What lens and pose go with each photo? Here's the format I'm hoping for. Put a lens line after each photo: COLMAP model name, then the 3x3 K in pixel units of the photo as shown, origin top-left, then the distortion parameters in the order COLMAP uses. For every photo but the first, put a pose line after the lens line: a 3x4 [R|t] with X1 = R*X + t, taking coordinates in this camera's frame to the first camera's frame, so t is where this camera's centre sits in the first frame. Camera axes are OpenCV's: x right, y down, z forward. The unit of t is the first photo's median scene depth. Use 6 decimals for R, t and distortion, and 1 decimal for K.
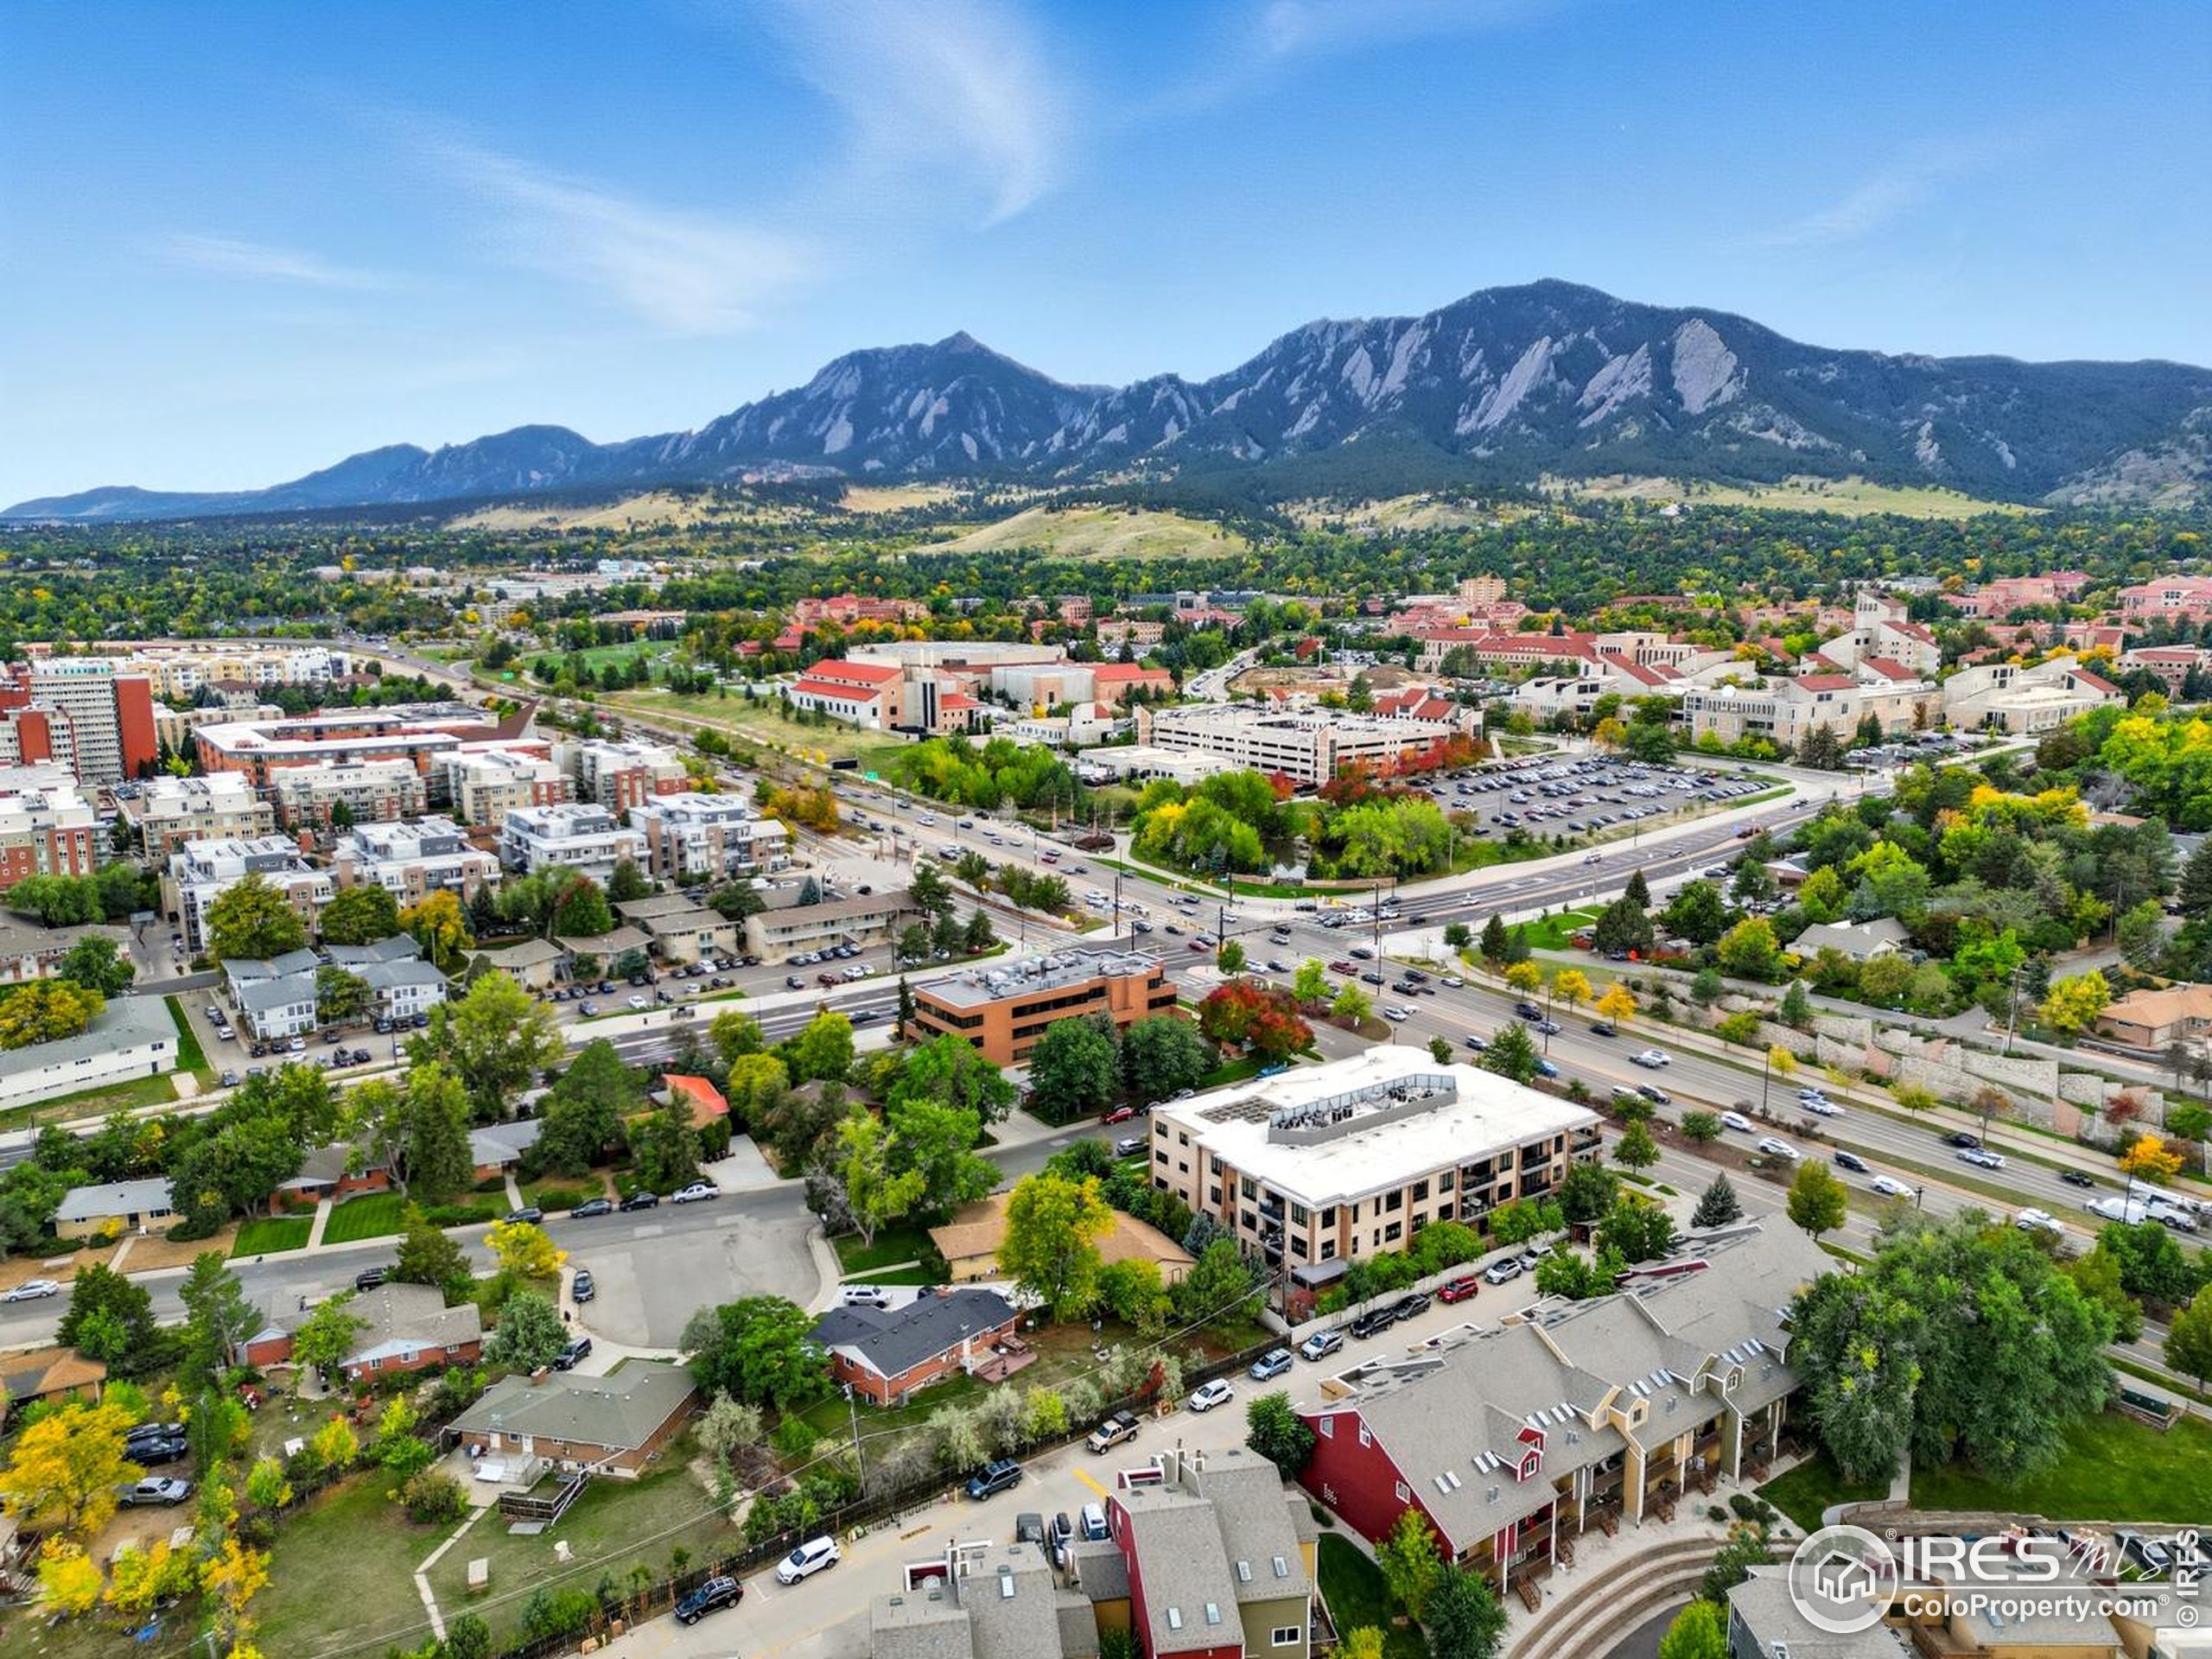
lens RADIAL K [[1532.7, 0, 1110.1], [0, 1532.7, 833.0], [0, 0, 1]] dist [0.095752, -0.108230]
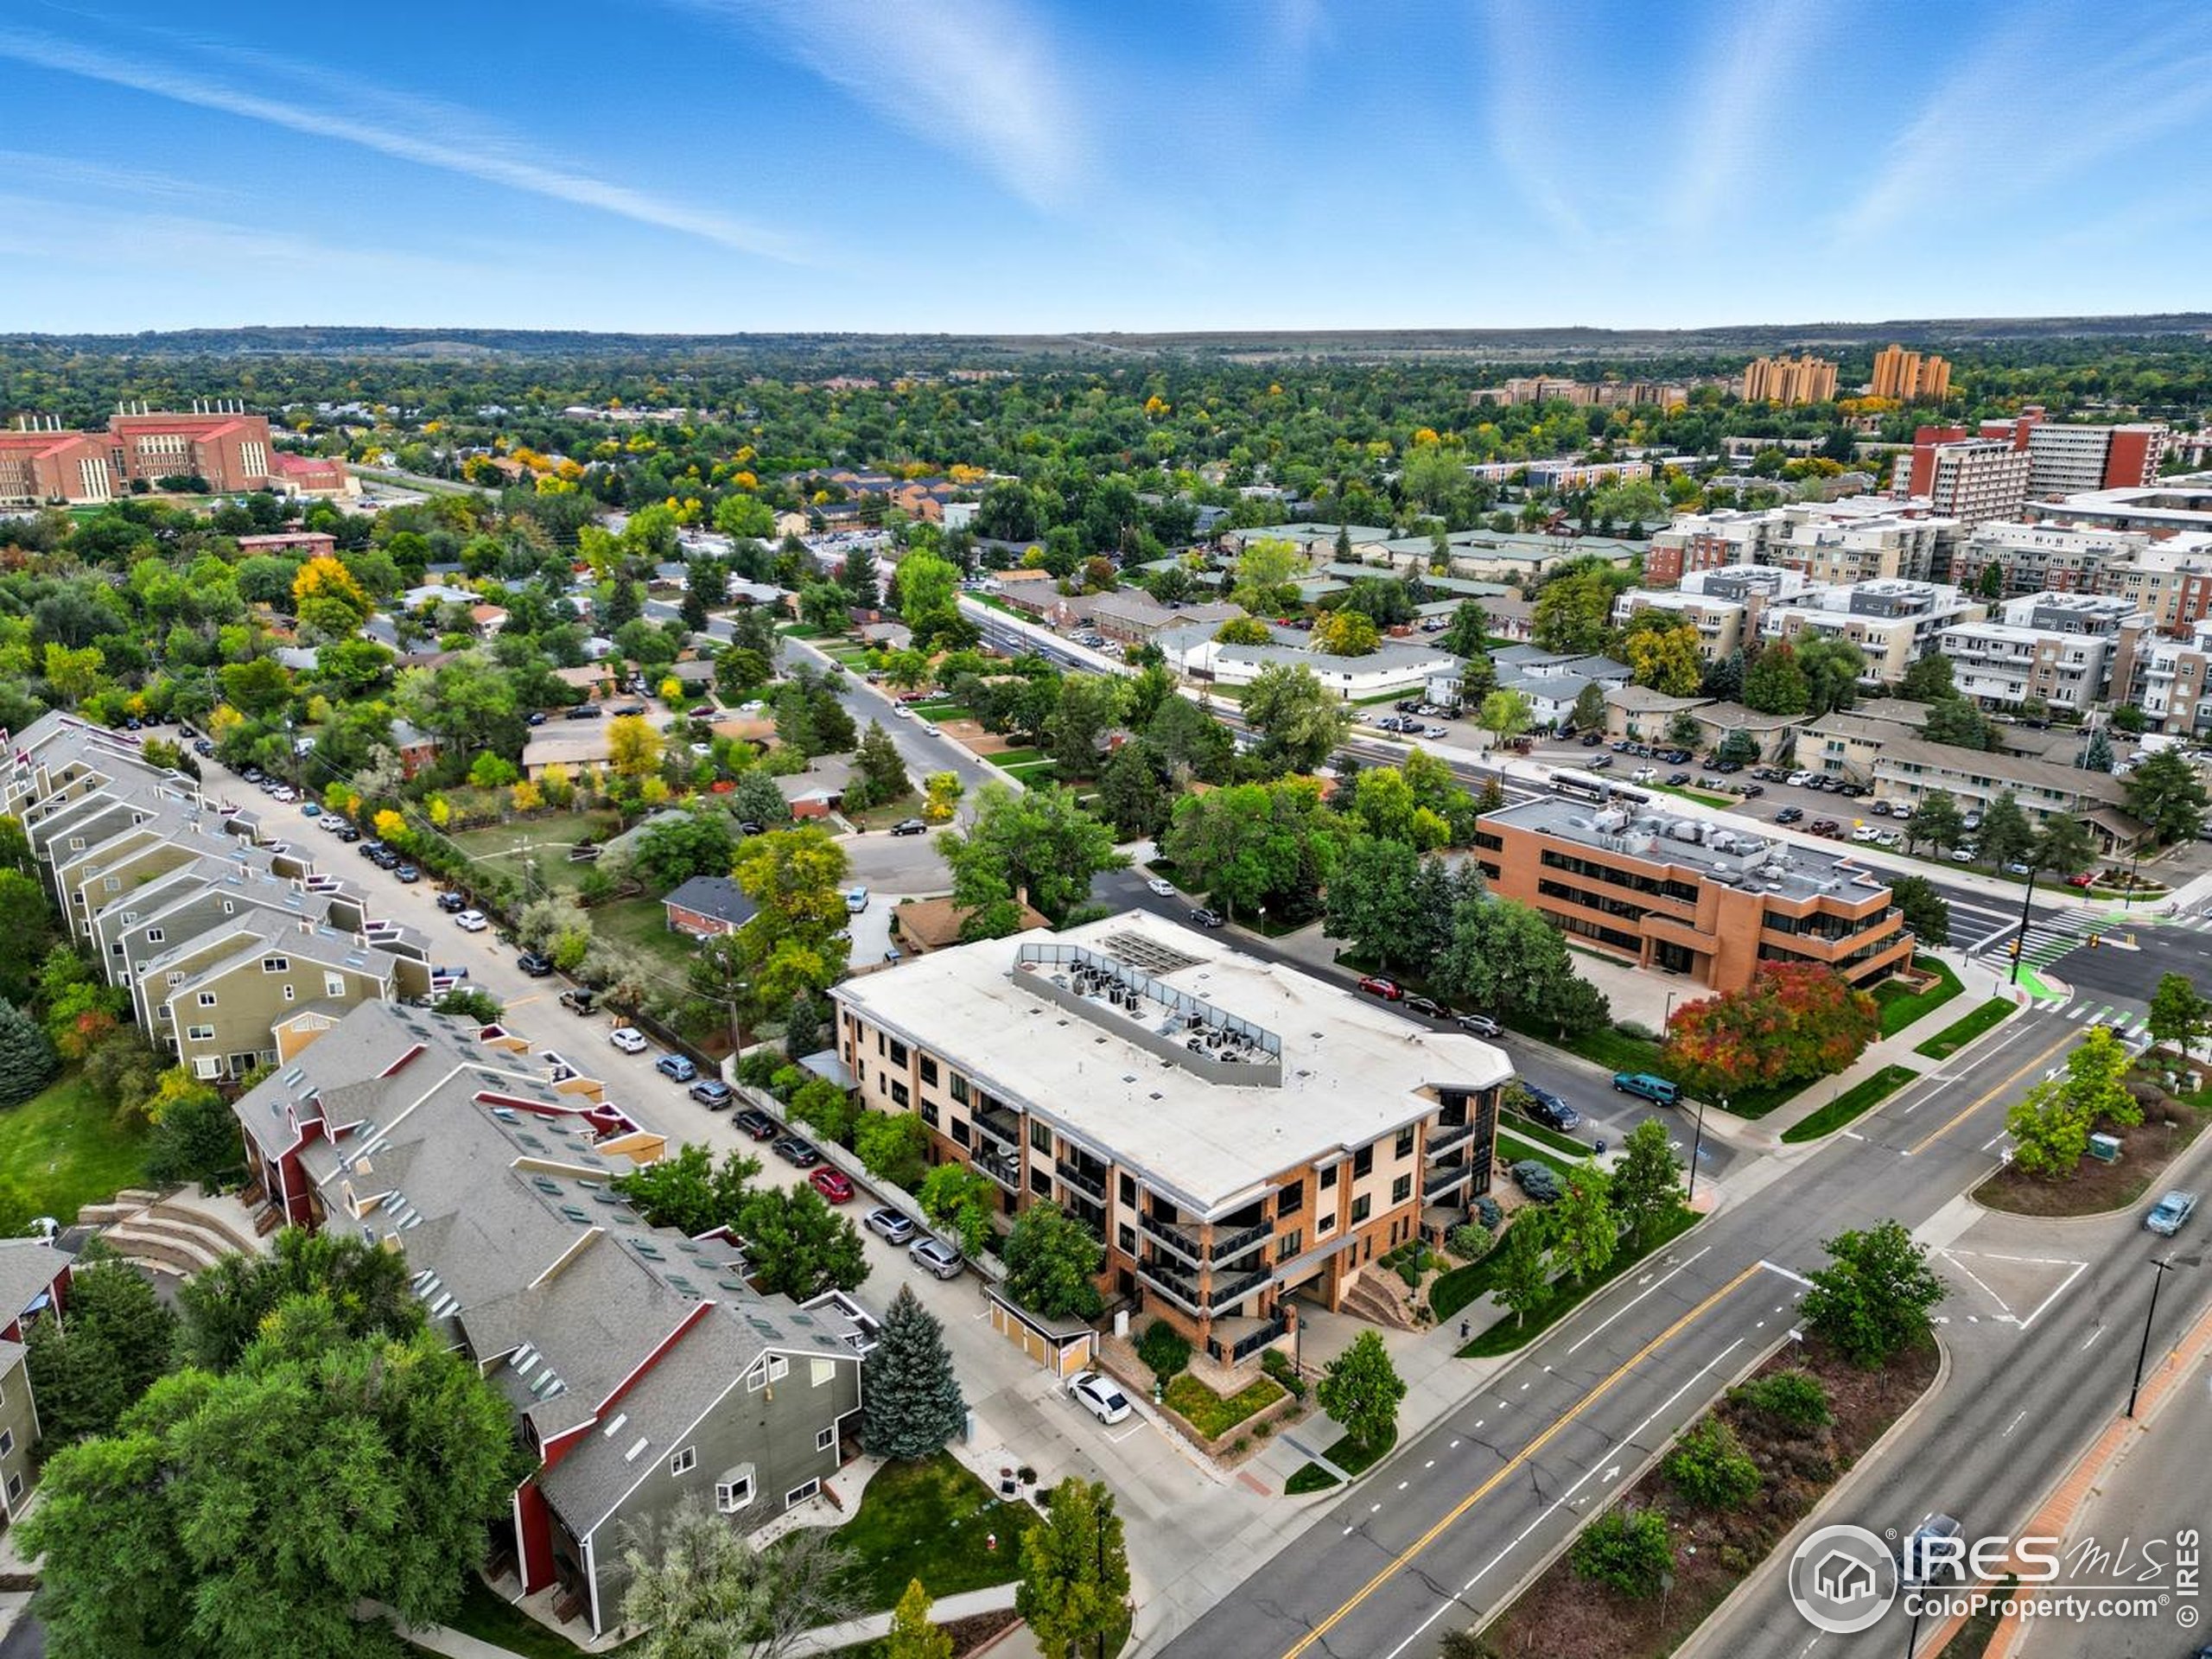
lens RADIAL K [[1532.7, 0, 1110.1], [0, 1532.7, 833.0], [0, 0, 1]] dist [0.095752, -0.108230]
pose [[0.070364, 0.299876, -0.951380, 0.284897], [-0.179700, 0.941951, 0.283614, -0.029456], [0.981202, 0.151007, 0.120167, 0.329568]]
